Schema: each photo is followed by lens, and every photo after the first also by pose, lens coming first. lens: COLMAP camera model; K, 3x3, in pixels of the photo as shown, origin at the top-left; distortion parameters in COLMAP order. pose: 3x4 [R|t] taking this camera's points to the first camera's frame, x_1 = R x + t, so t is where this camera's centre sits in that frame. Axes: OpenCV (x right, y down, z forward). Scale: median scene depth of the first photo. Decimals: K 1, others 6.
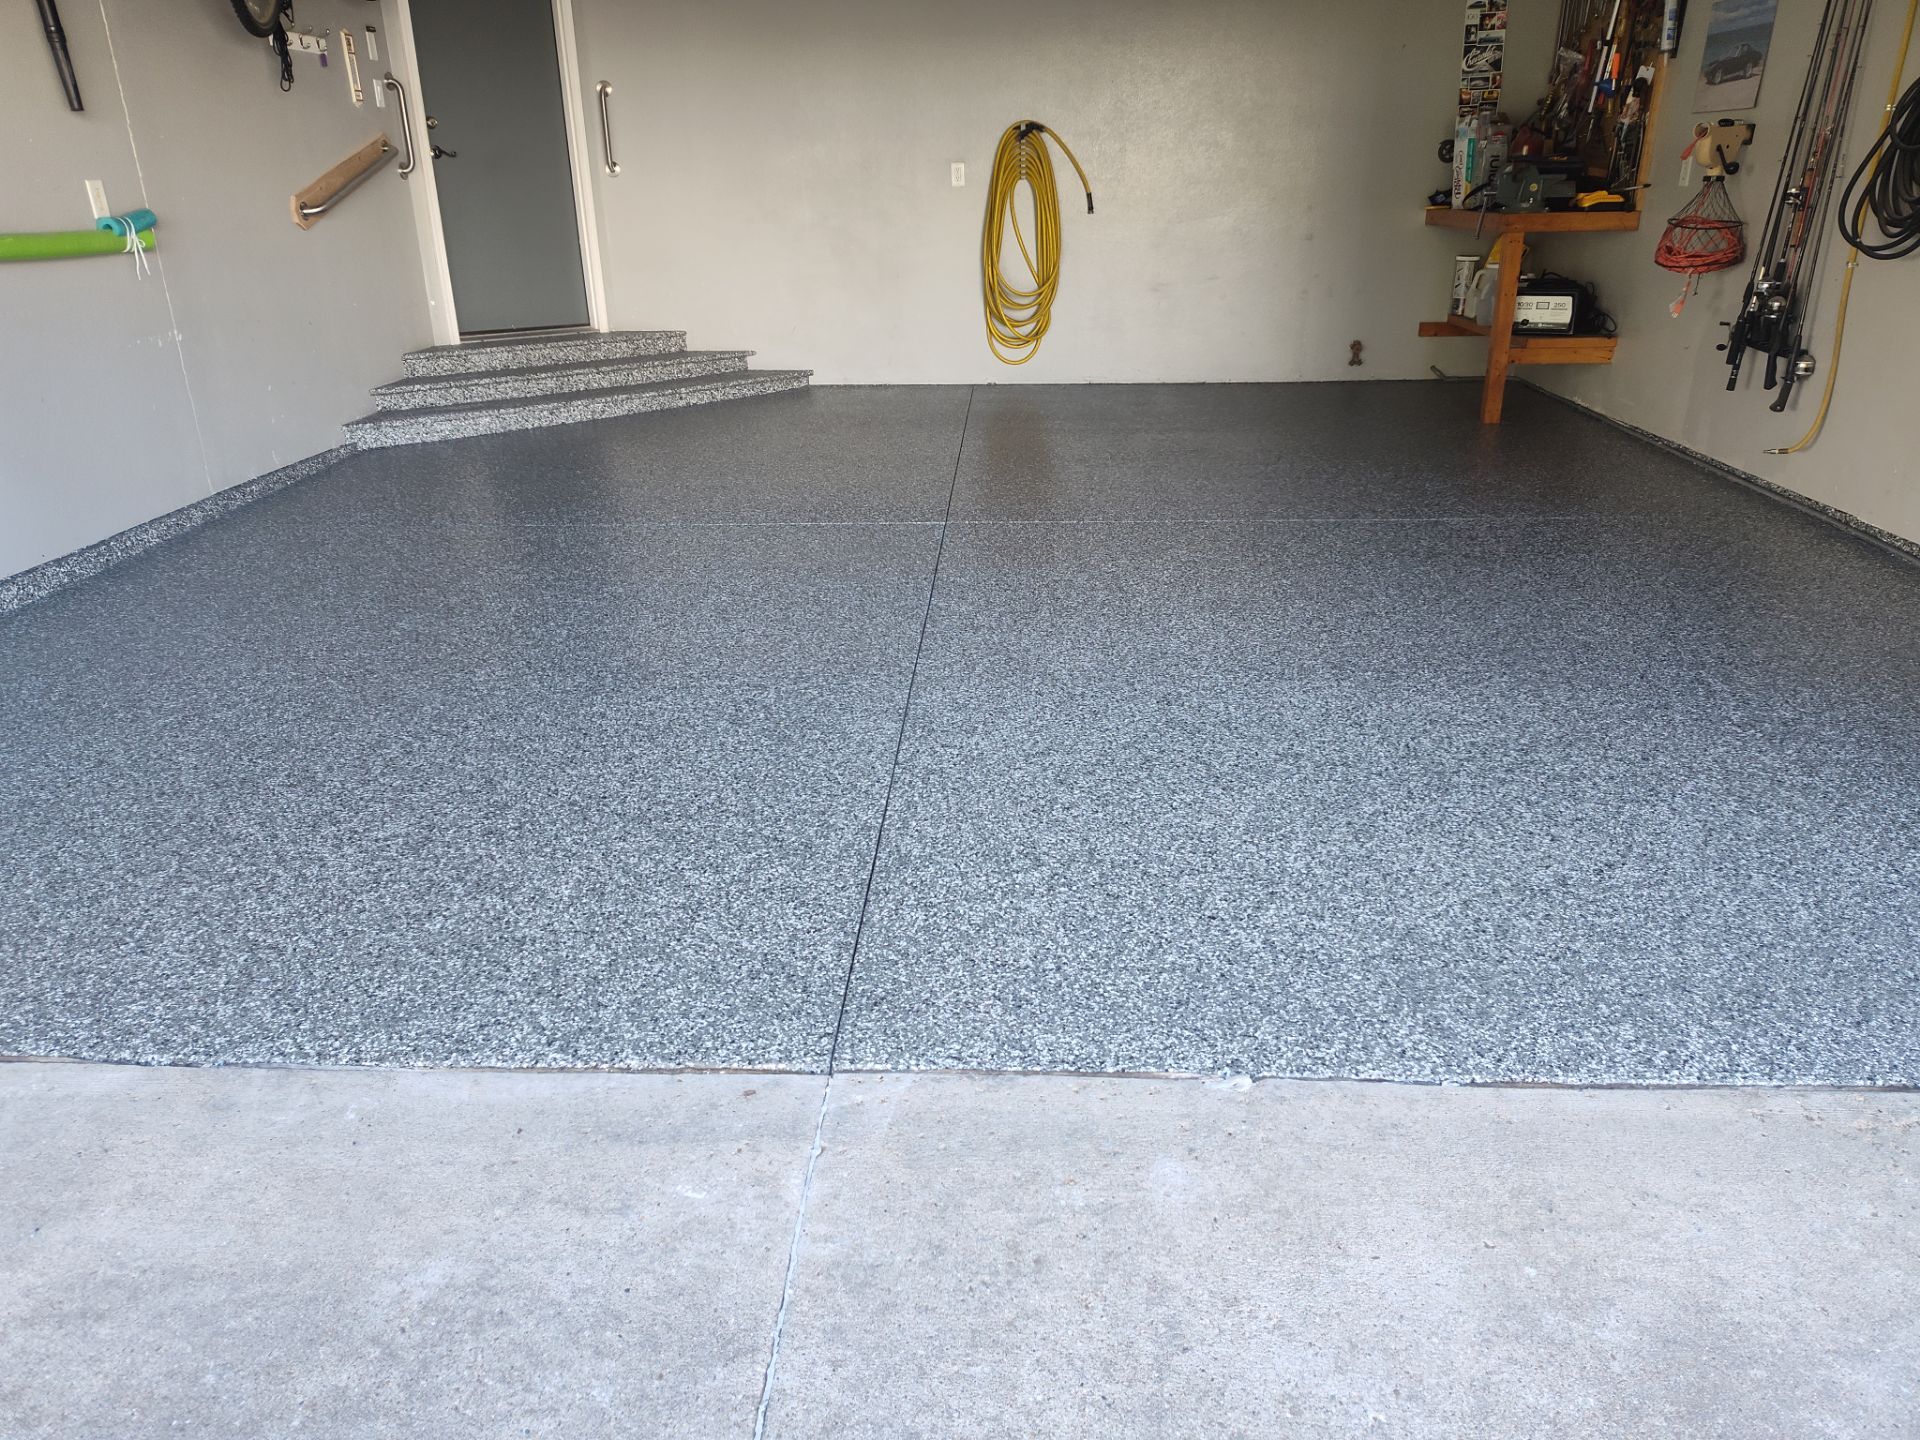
lens RADIAL K [[1292.8, 0, 963.8], [0, 1292.8, 715.9], [0, 0, 1]] dist [0.052553, -0.049292]
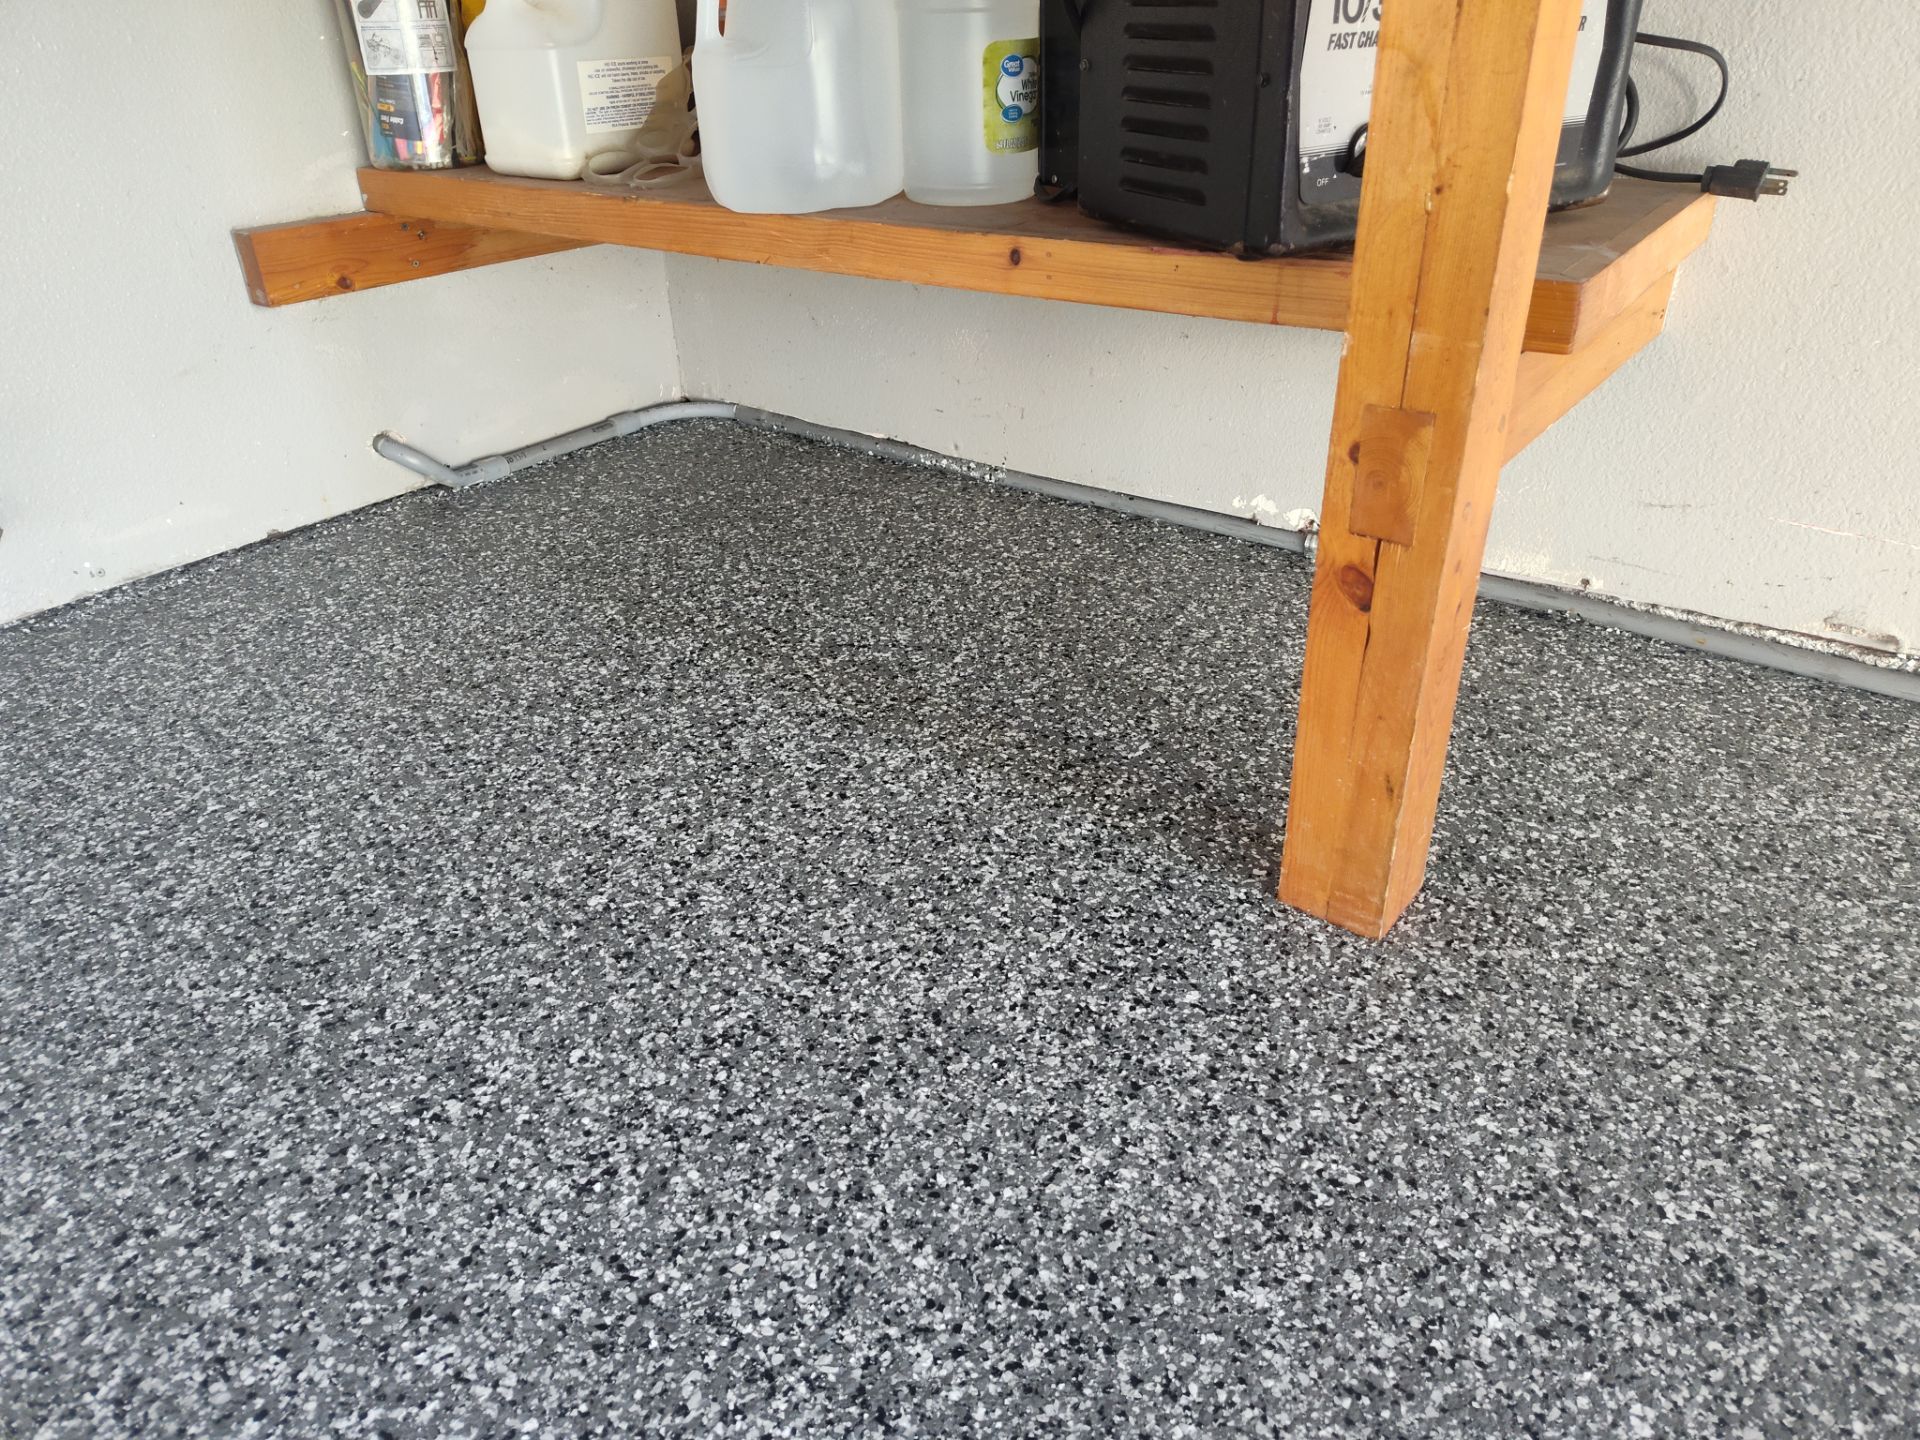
lens RADIAL K [[1296.6, 0, 959.8], [0, 1296.6, 704.8], [0, 0, 1]] dist [0.052061, -0.053444]
pose [[0.553177, -0.408080, 0.726268, 0.301332], [0.337236, 0.906872, 0.252695, -0.309790], [-0.761752, 0.105139, 0.639280, 0.994214]]
